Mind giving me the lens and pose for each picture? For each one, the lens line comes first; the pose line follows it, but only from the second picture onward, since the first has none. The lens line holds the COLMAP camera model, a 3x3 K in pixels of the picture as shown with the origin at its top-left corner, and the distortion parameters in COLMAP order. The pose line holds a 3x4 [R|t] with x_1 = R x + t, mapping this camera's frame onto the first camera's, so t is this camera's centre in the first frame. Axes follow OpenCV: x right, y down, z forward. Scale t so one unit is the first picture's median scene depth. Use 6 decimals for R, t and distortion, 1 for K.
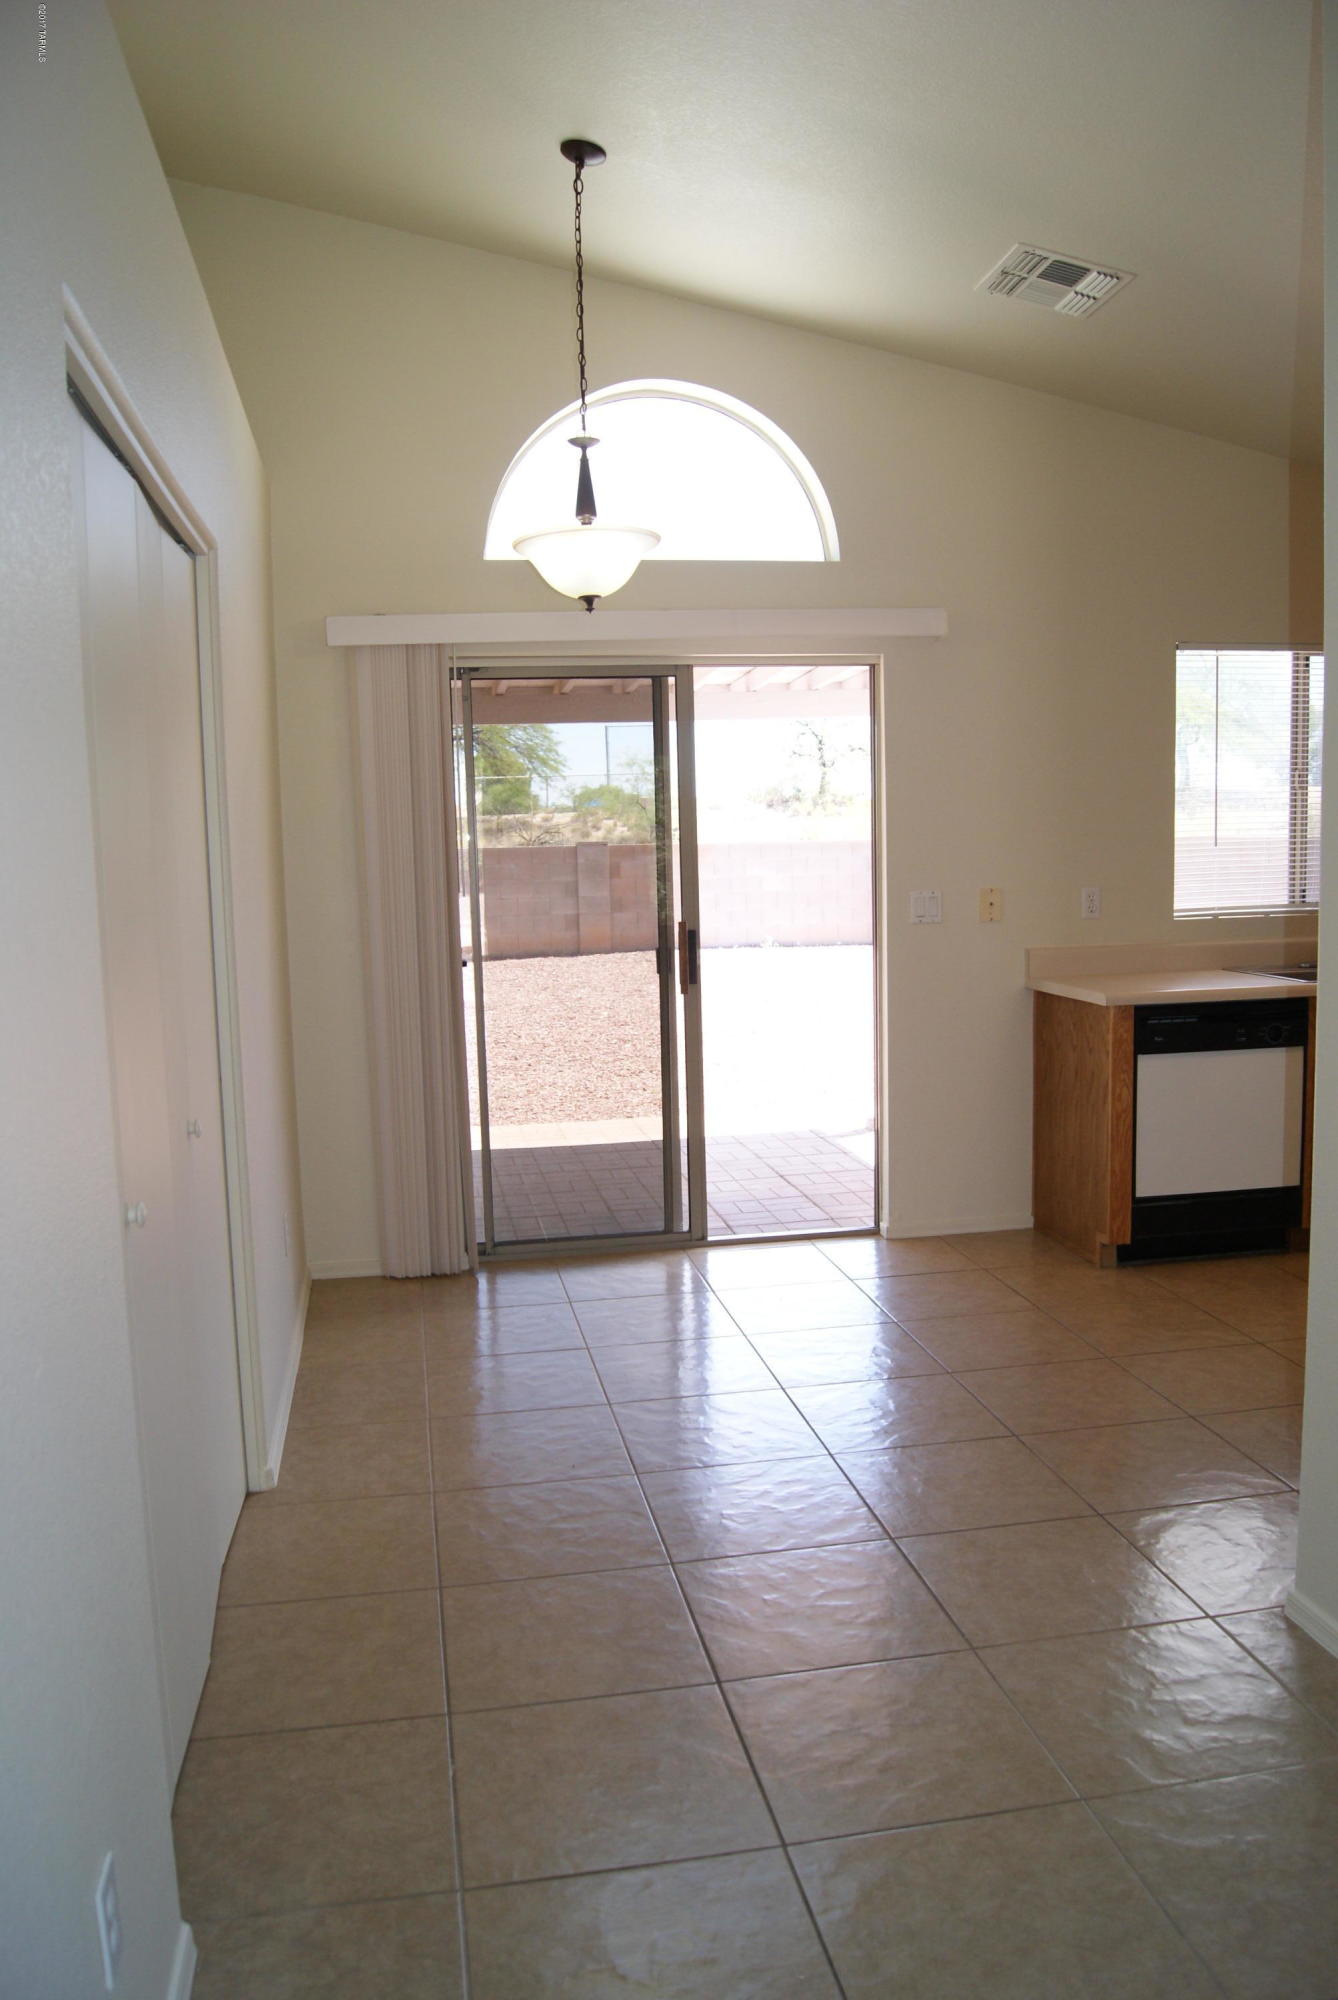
lens RADIAL K [[1565.5, 0, 669.1], [0, 1565.5, 1007.8], [0, 0, 1]] dist [-0.078790, 0.016281]
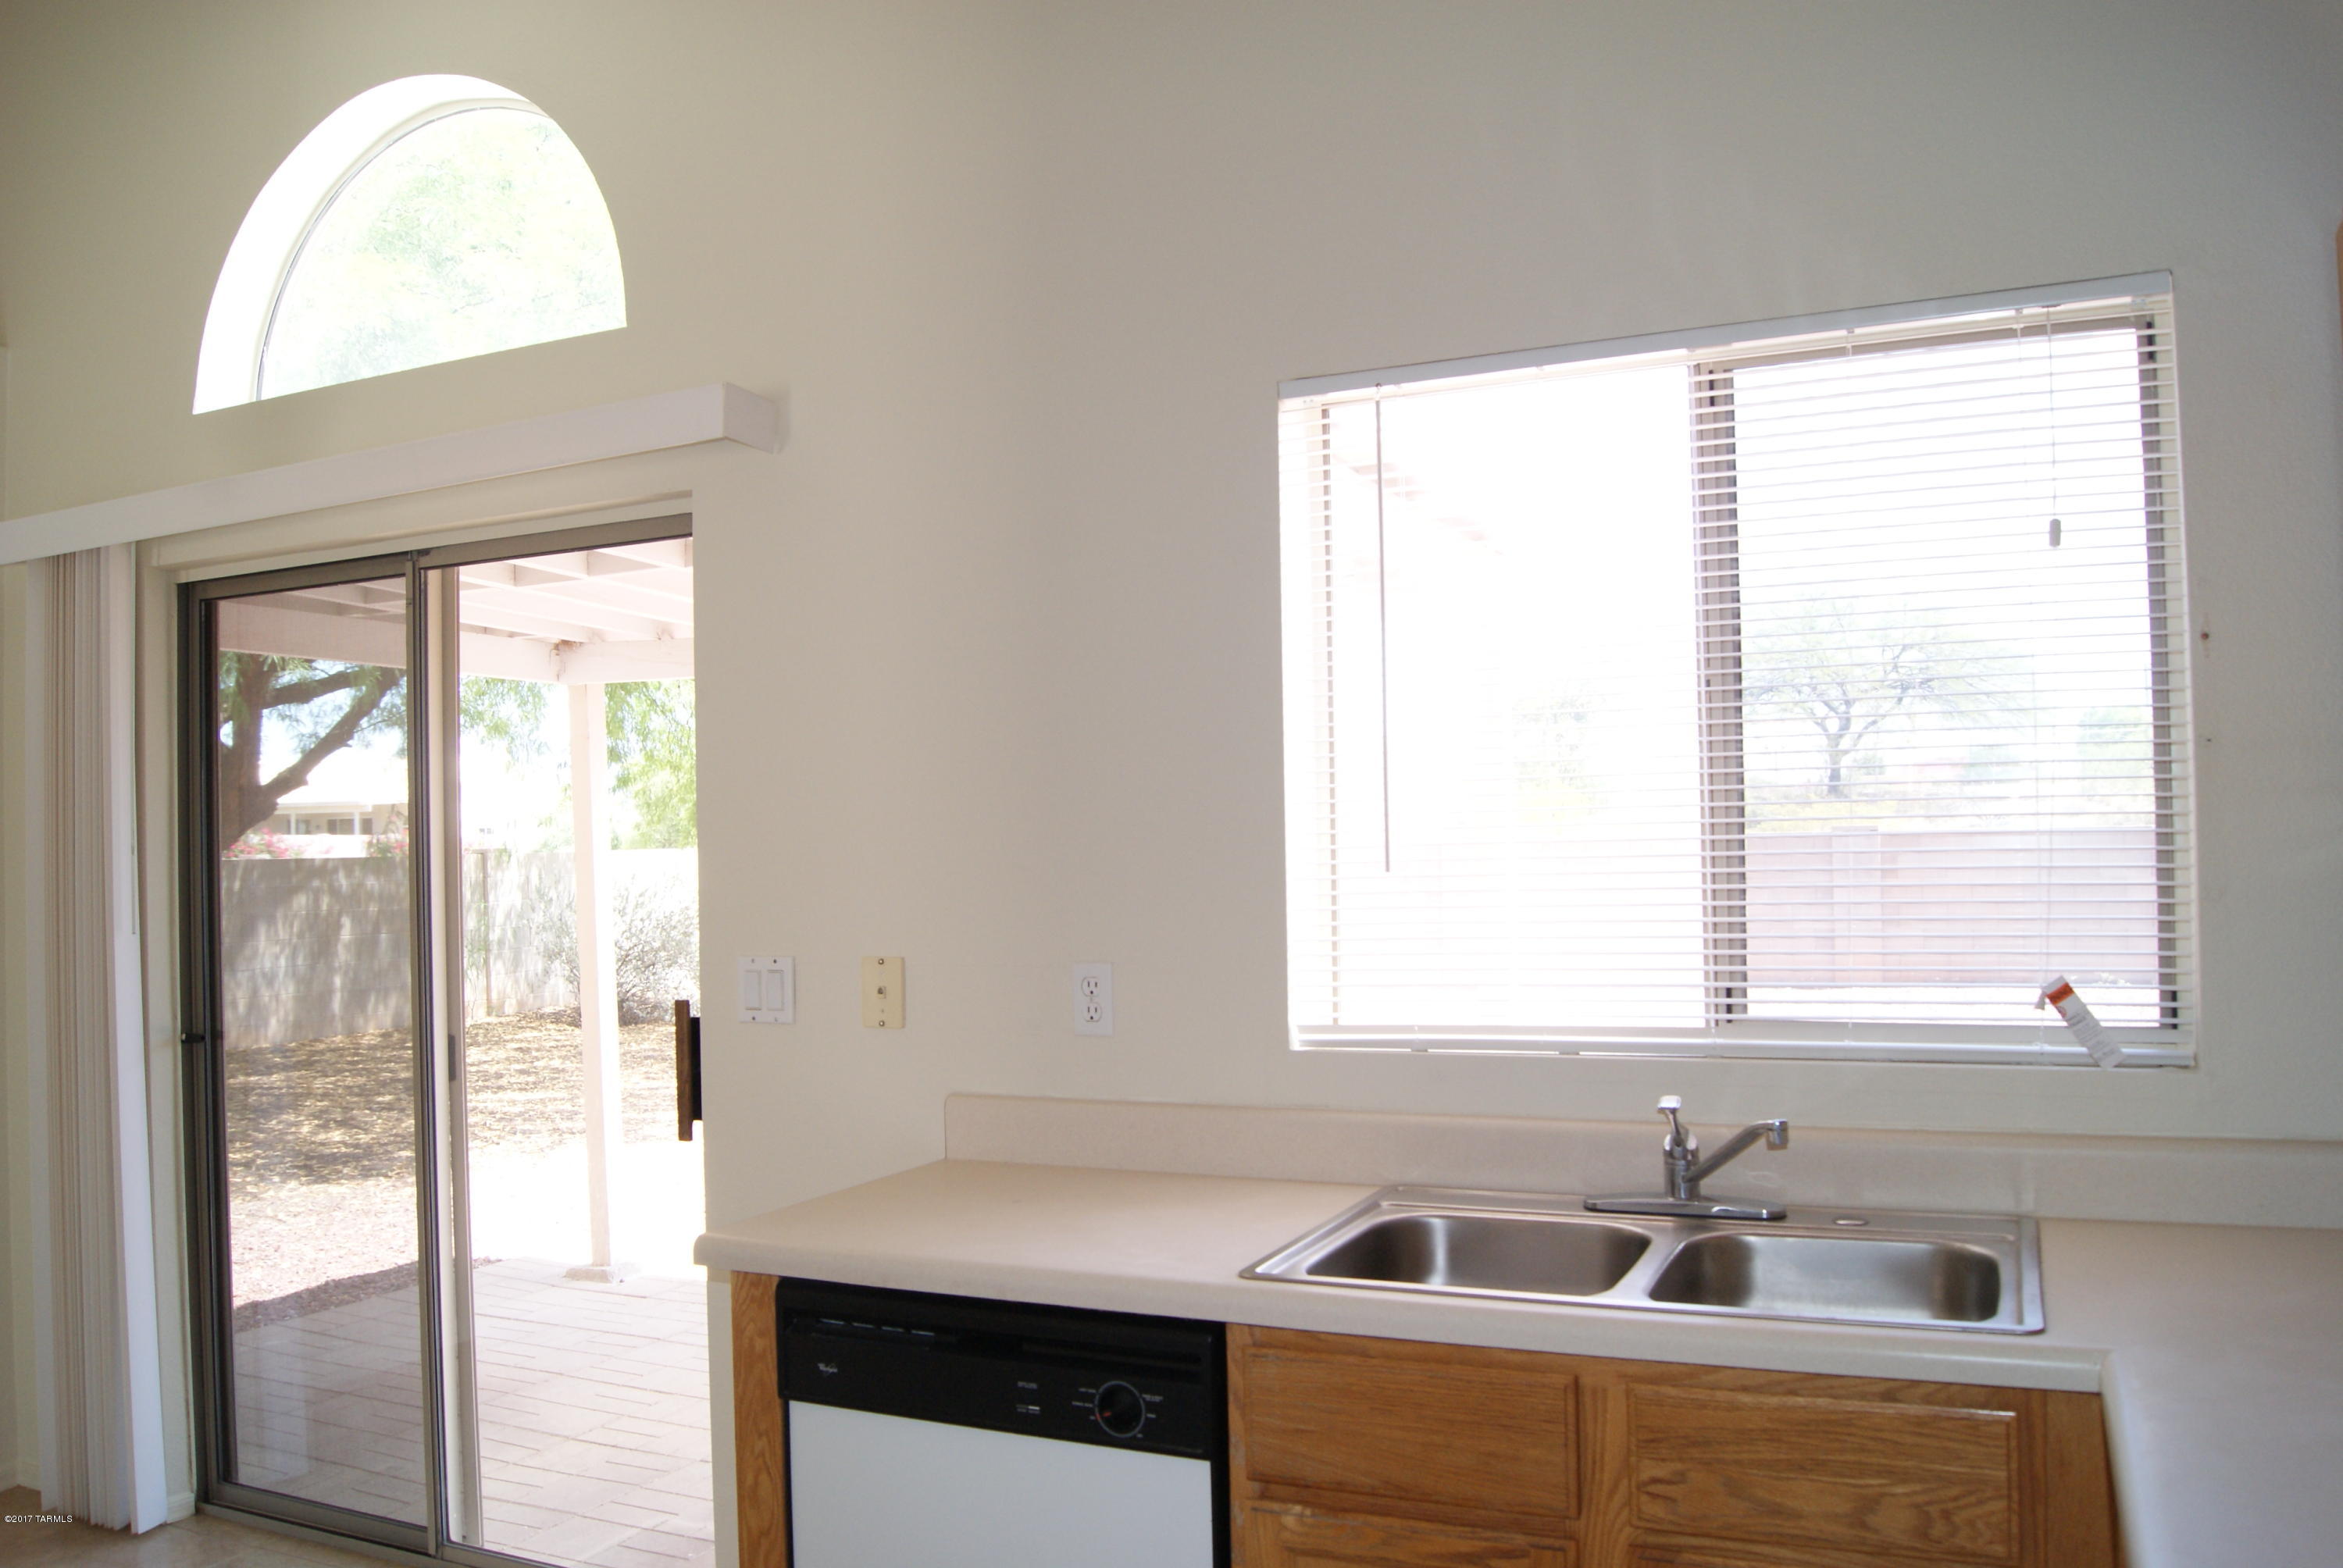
lens RADIAL K [[1833.8, 0, 1164.9], [0, 1833.8, 777.7], [0, 0, 1]] dist [-0.078790, 0.016281]
pose [[0.813794, -0.013106, -0.581005, 0.634883], [-0.062312, 0.992015, -0.109655, -0.080522], [0.577803, 0.125440, 0.806479, 0.645526]]
